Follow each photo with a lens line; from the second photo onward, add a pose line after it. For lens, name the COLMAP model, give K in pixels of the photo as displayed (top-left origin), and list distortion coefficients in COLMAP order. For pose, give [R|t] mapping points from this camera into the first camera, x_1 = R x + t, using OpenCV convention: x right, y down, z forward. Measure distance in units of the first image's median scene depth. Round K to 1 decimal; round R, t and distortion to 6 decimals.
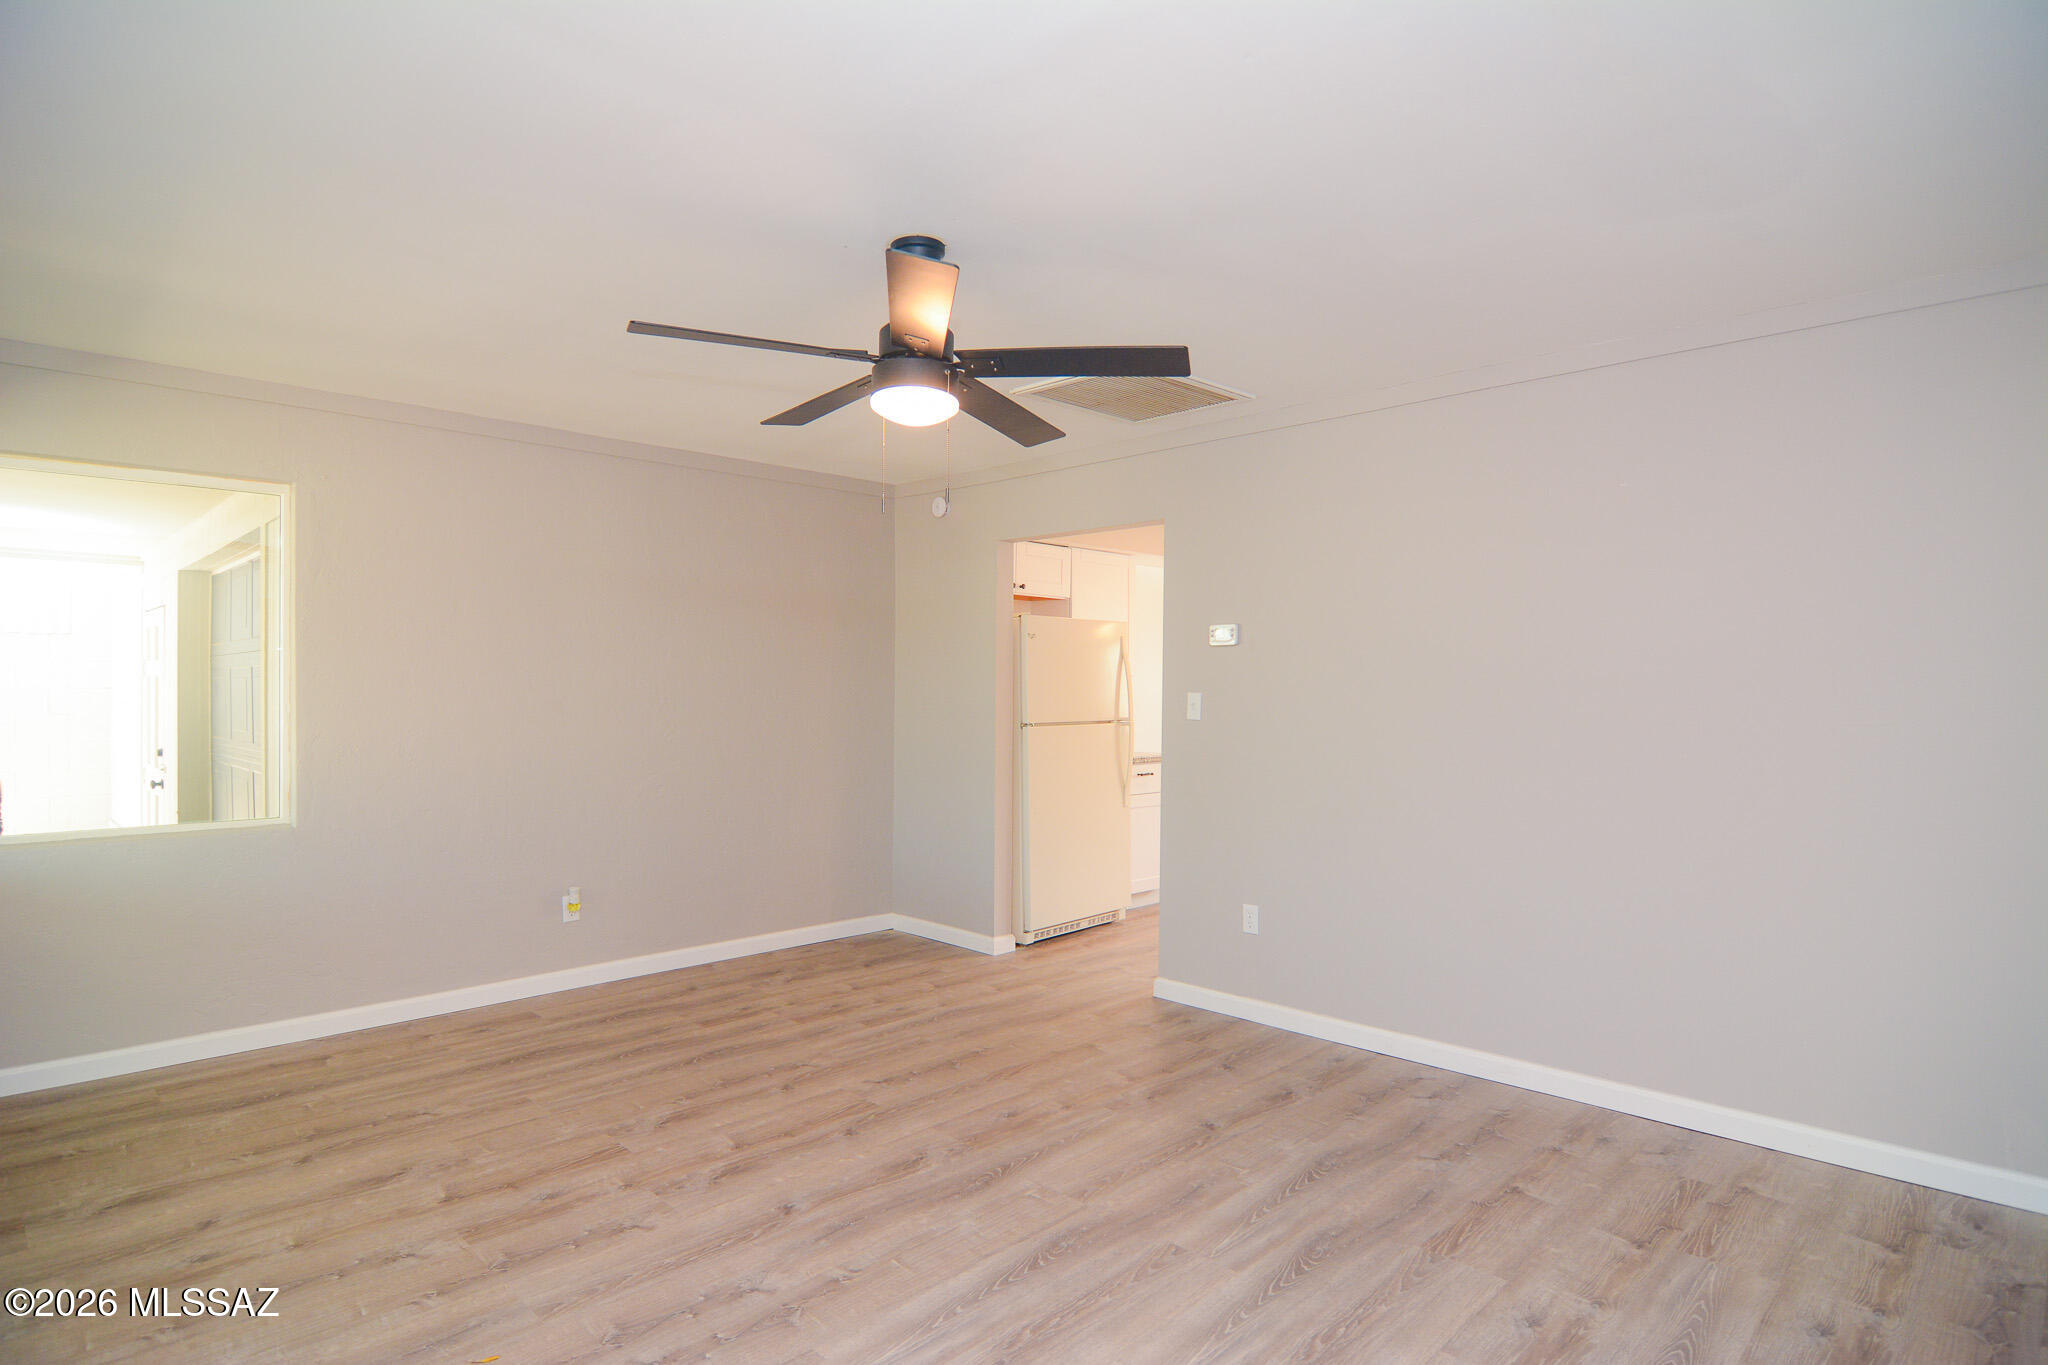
lens RADIAL K [[1100.5, 0, 1009.3], [0, 1100.5, 681.5], [0, 0, 1]] dist [-0.008564, -0.009937]
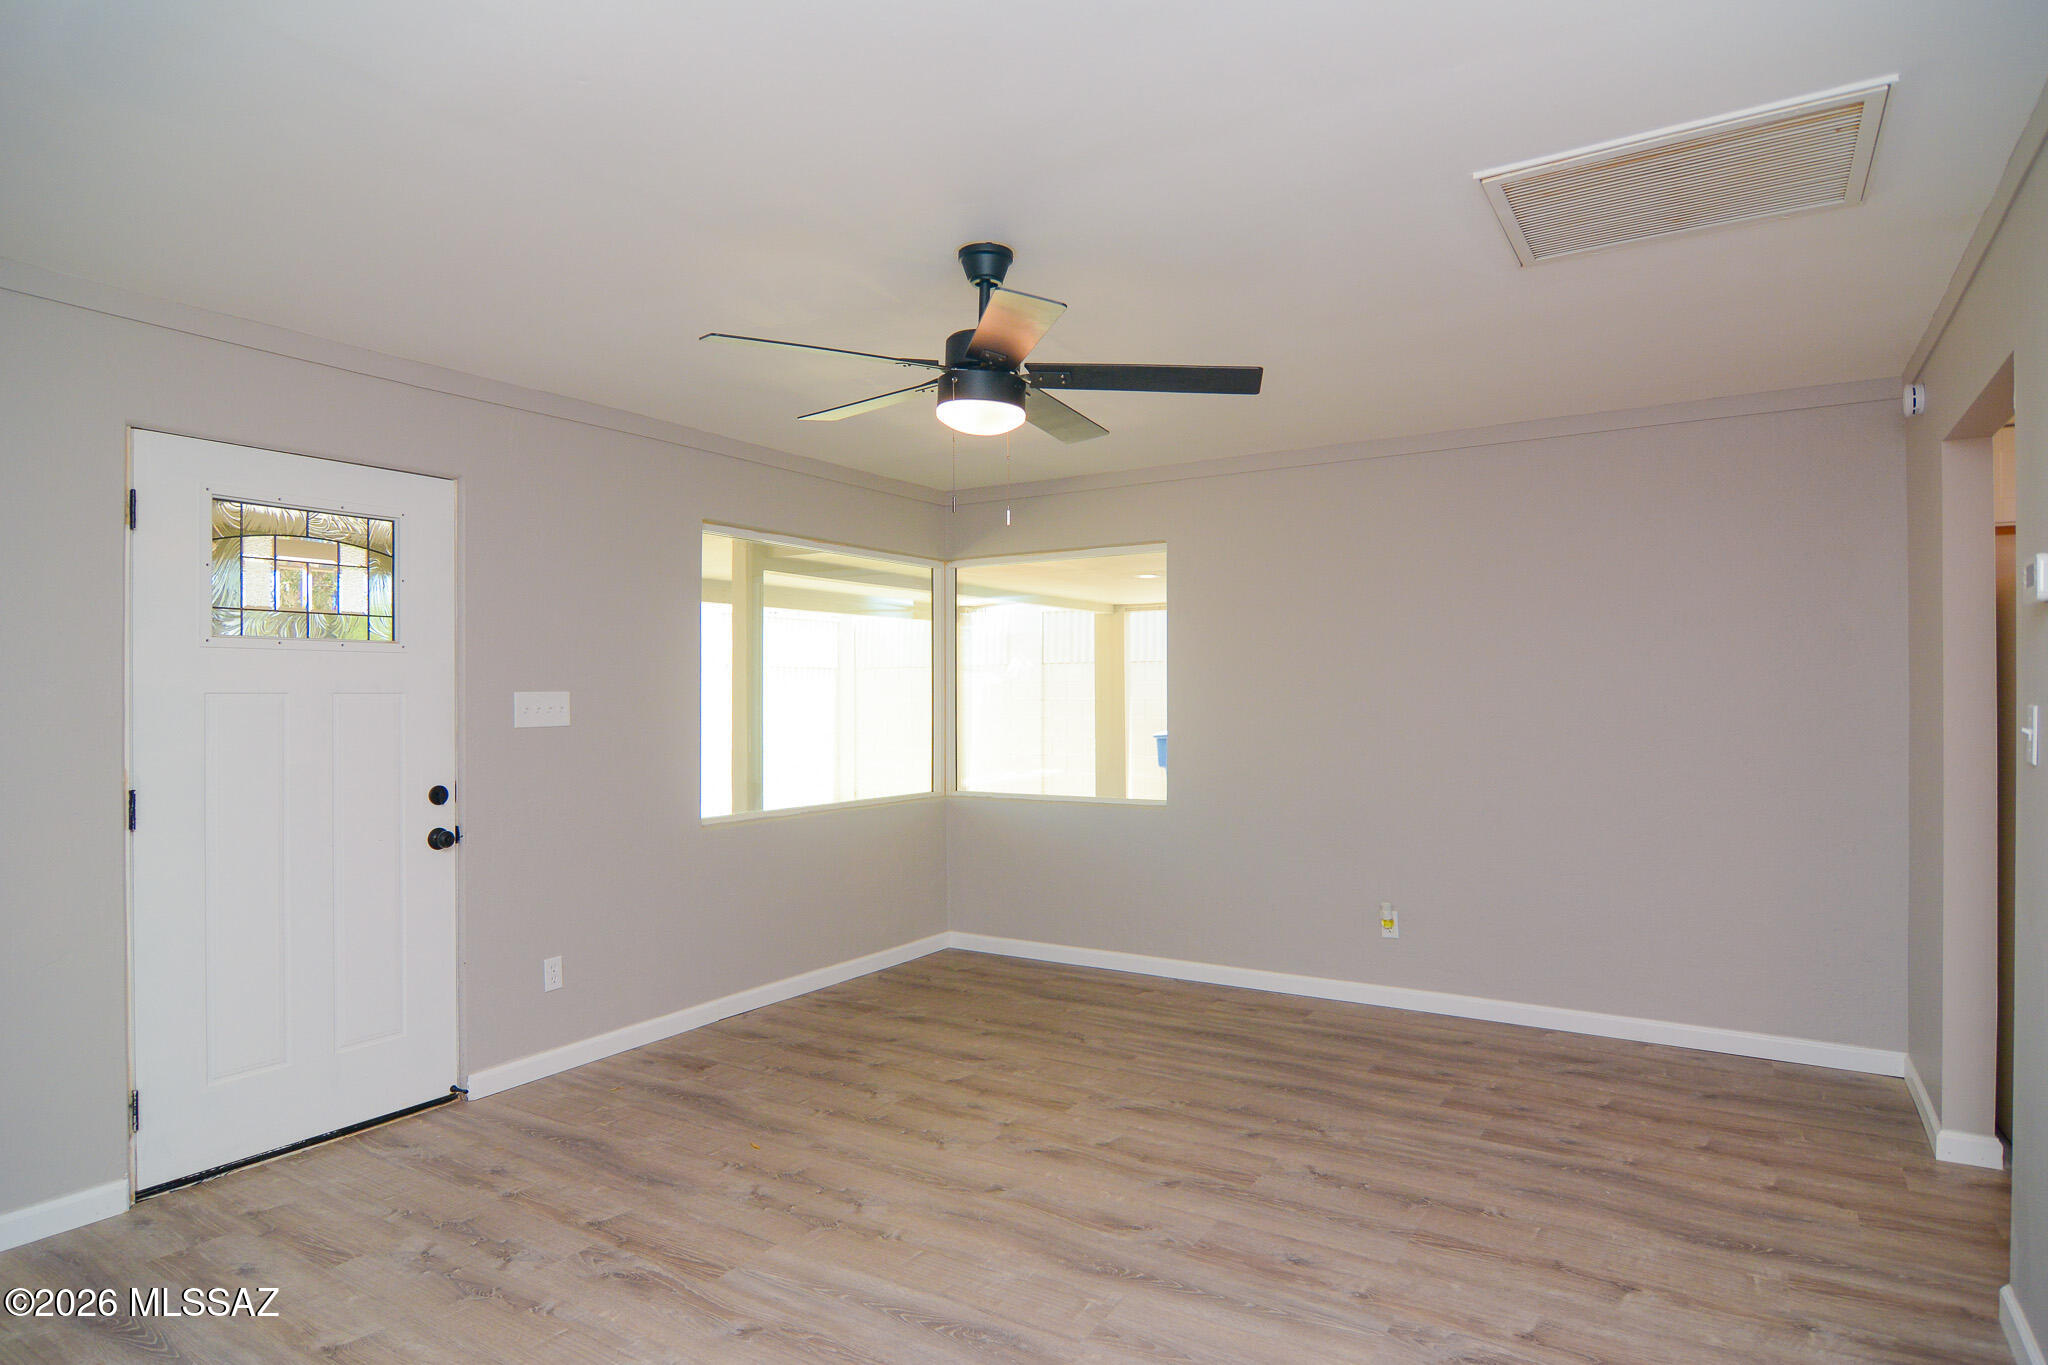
lens RADIAL K [[1100.5, 0, 1013.9], [0, 1100.5, 693.7], [0, 0, 1]] dist [-0.008564, -0.009937]
pose [[0.240854, -0.007257, -0.970534, 0.623861], [0.008682, 0.999948, -0.005322, -0.002554], [0.970522, -0.007144, 0.240905, 0.550479]]
